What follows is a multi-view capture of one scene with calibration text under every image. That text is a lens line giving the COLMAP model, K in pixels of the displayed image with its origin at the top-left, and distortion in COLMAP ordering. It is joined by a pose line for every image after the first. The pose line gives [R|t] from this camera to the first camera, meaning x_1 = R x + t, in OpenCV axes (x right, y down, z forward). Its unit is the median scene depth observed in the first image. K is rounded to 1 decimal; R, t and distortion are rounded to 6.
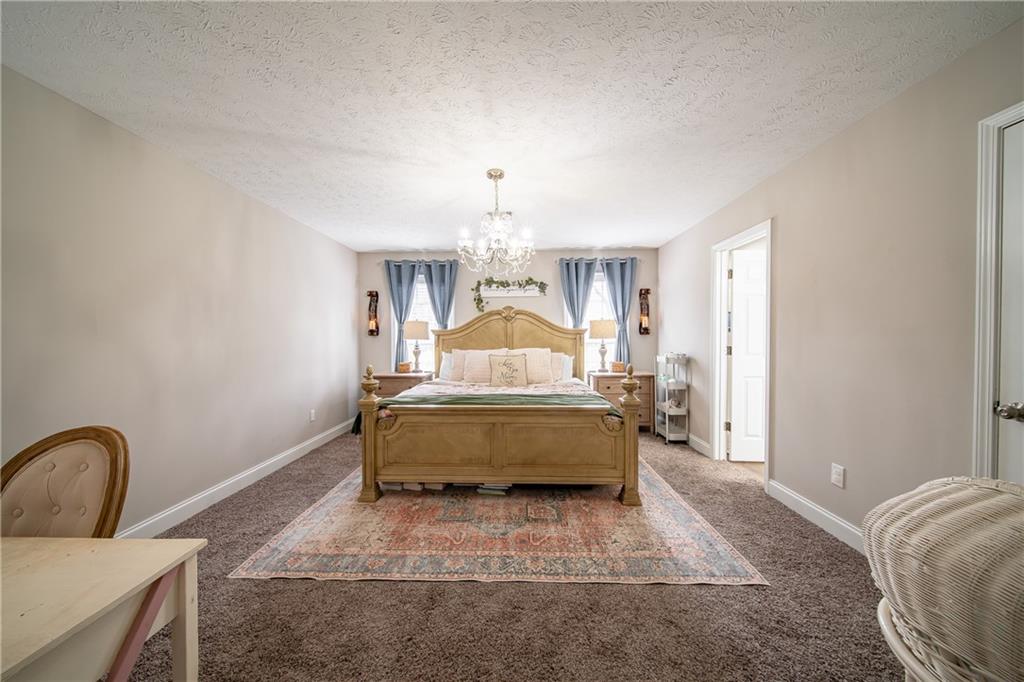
lens RADIAL K [[357.2, 0, 508.4], [0, 357.2, 343.3], [0, 0, 1]] dist [-0.002687, -0.000492]
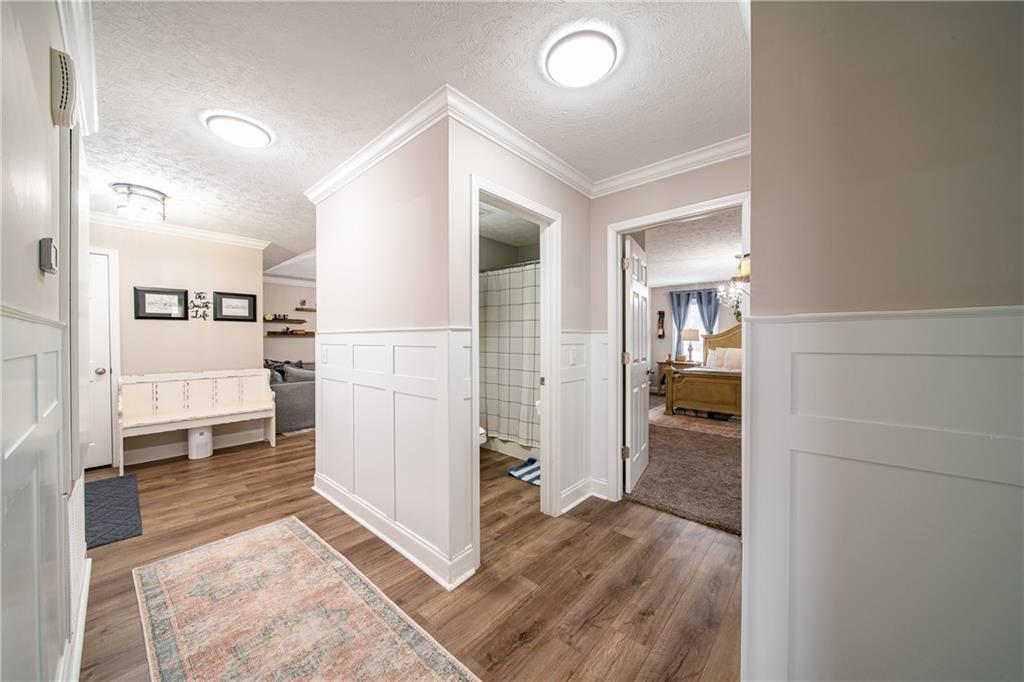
lens RADIAL K [[357.2, 0, 508.4], [0, 357.2, 343.3], [0, 0, 1]] dist [-0.002687, -0.000492]
pose [[0.765816, 0.011595, -0.642955, 0.136129], [-0.015548, 0.999879, -0.000488, 0.012288], [0.642871, 0.010370, 0.765904, -0.700051]]
